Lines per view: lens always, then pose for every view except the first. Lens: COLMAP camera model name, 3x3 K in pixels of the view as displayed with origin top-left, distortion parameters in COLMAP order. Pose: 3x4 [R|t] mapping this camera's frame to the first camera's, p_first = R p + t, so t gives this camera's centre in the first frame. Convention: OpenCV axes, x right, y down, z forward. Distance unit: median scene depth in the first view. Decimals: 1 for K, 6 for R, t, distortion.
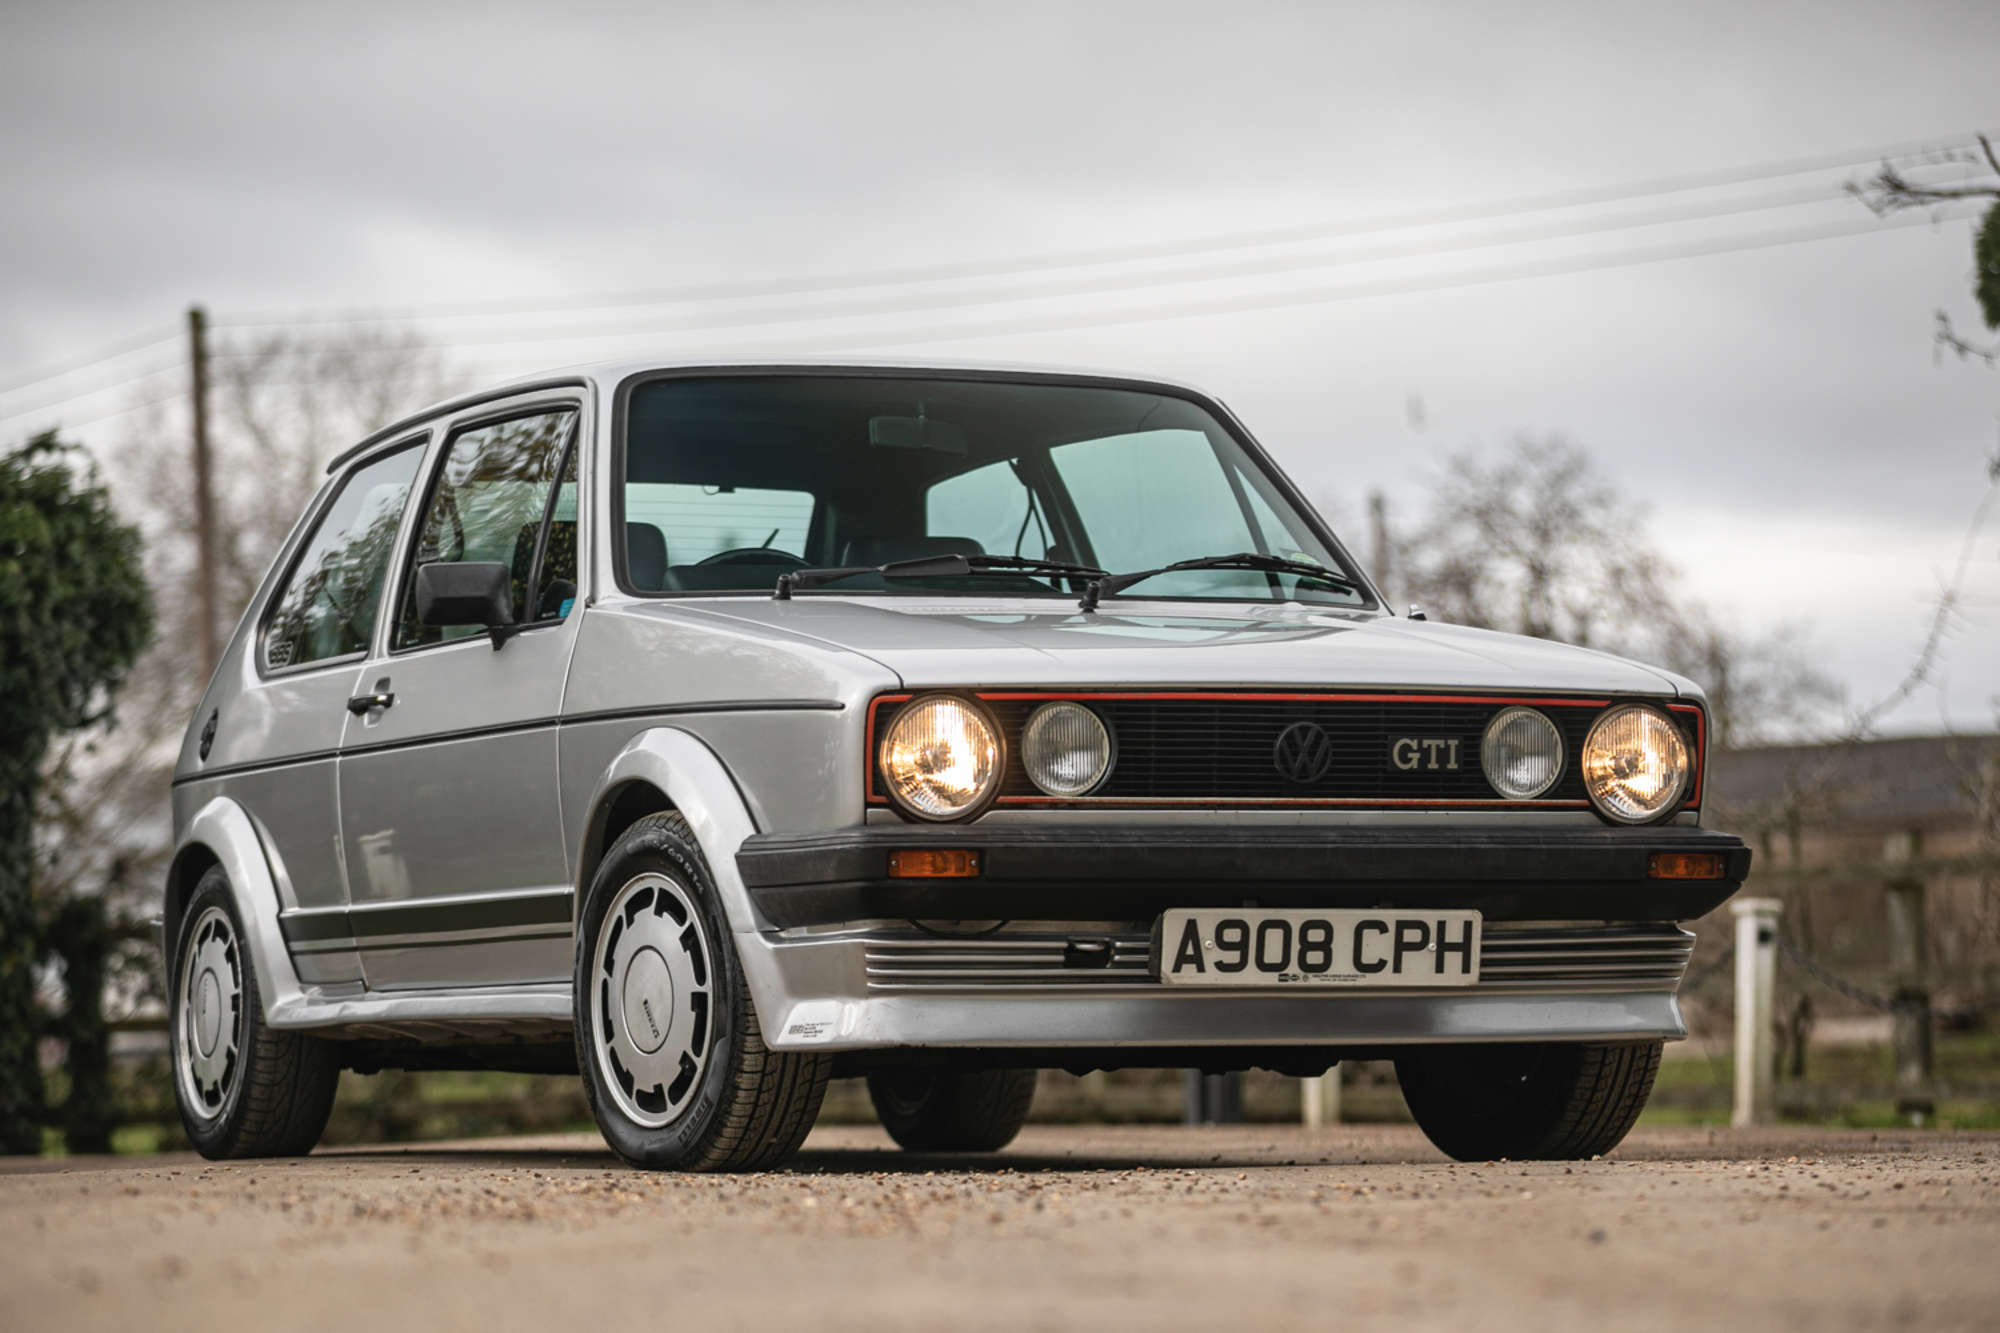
lens RADIAL K [[6722.0, 0, 1001.4], [0, 6722.0, 669.4], [0, 0, 1]] dist [0.166440, 0.000000]
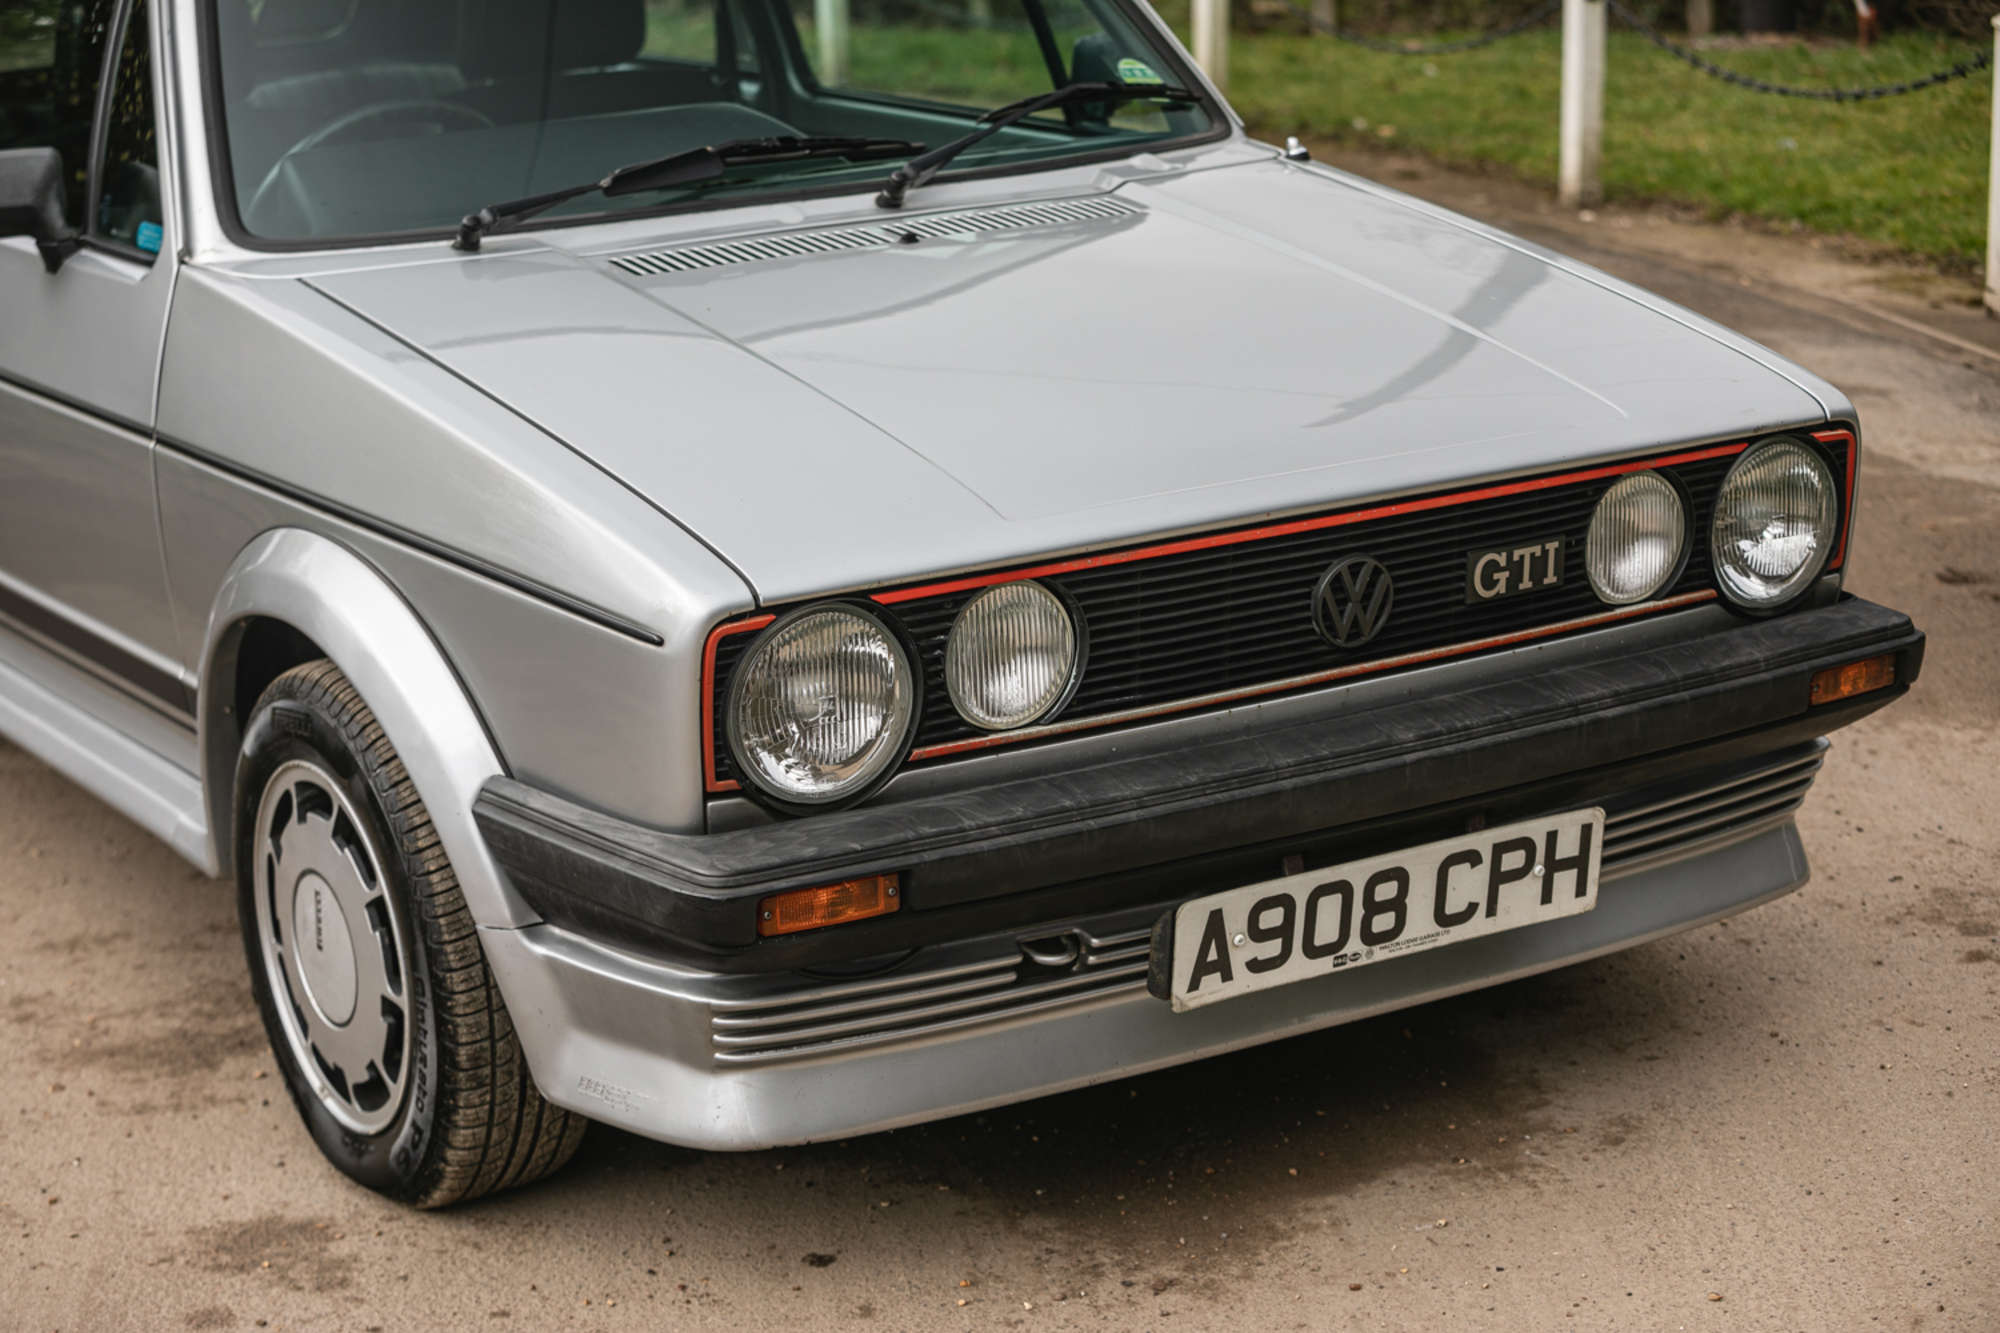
lens RADIAL K [[4031.3, 0, 1000.9], [0, 4031.3, 672.1], [0, 0, 1]] dist [-0.224498, 0.000000]
pose [[0.986210, -0.063464, 0.152847, -0.047469], [0.016736, 0.957062, 0.289400, -0.092841], [-0.164651, -0.282851, 0.944926, 0.639771]]
